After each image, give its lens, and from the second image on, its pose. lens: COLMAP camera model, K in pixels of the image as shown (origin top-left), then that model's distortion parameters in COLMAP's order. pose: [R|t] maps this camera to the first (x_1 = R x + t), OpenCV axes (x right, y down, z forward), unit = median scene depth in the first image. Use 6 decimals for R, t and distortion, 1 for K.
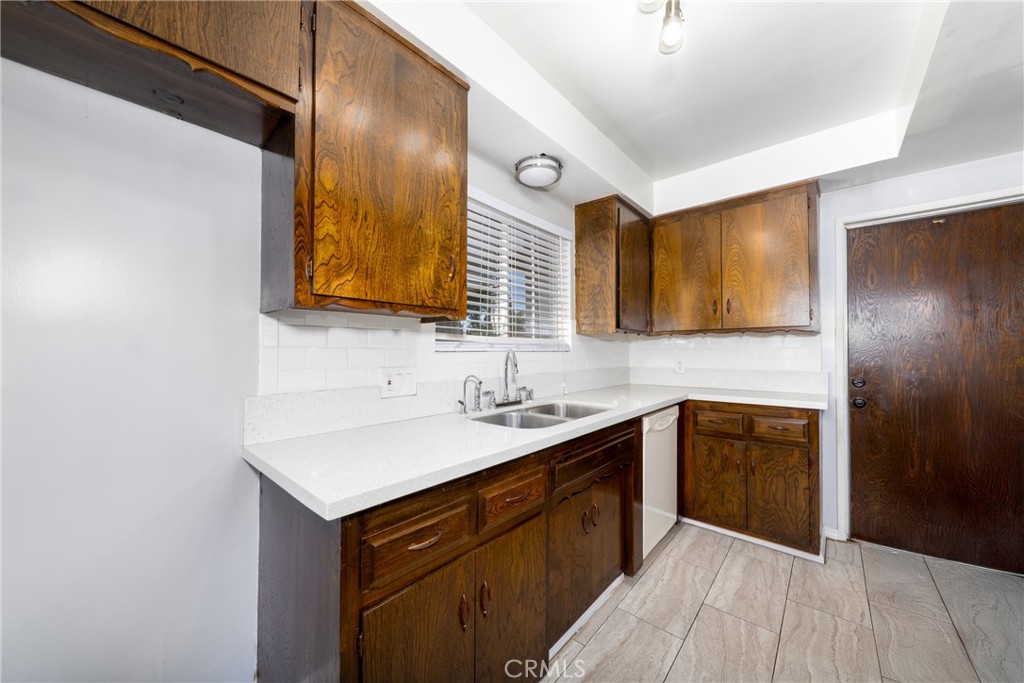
lens RADIAL K [[364.2, 0, 512.3], [0, 364.2, 343.5], [0, 0, 1]] dist [-0.000980, -0.000358]
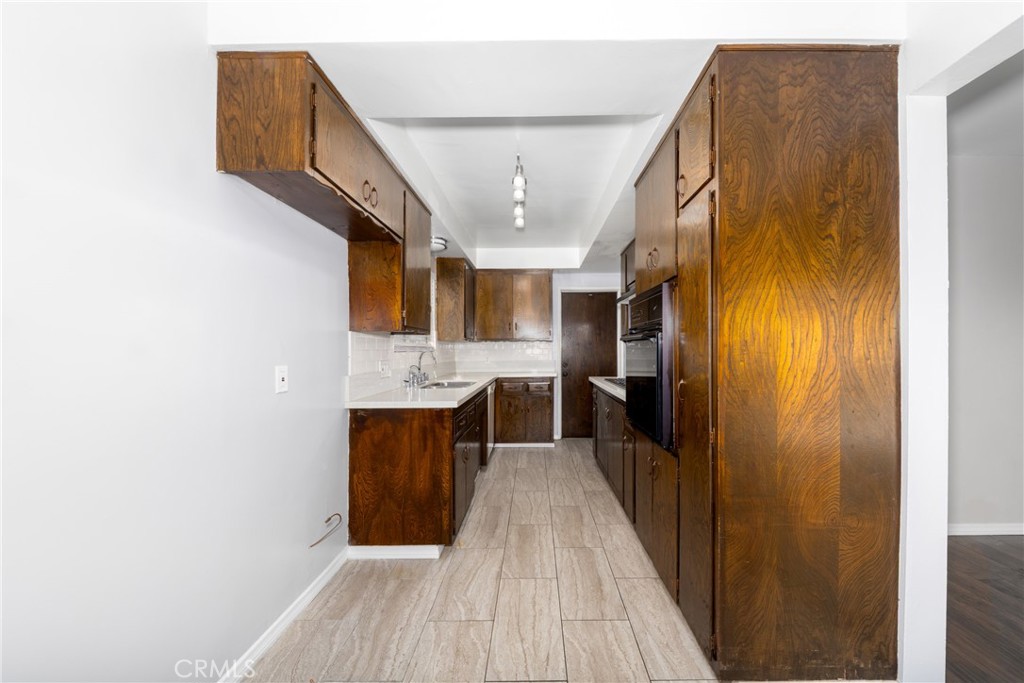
lens RADIAL K [[364.2, 0, 512.3], [0, 364.2, 343.5], [0, 0, 1]] dist [-0.000980, -0.000358]
pose [[0.786635, 0.006058, 0.617389, -0.622857], [-0.005781, 0.999980, -0.002445, -0.010212], [-0.617391, -0.001646, 0.786655, -0.498883]]
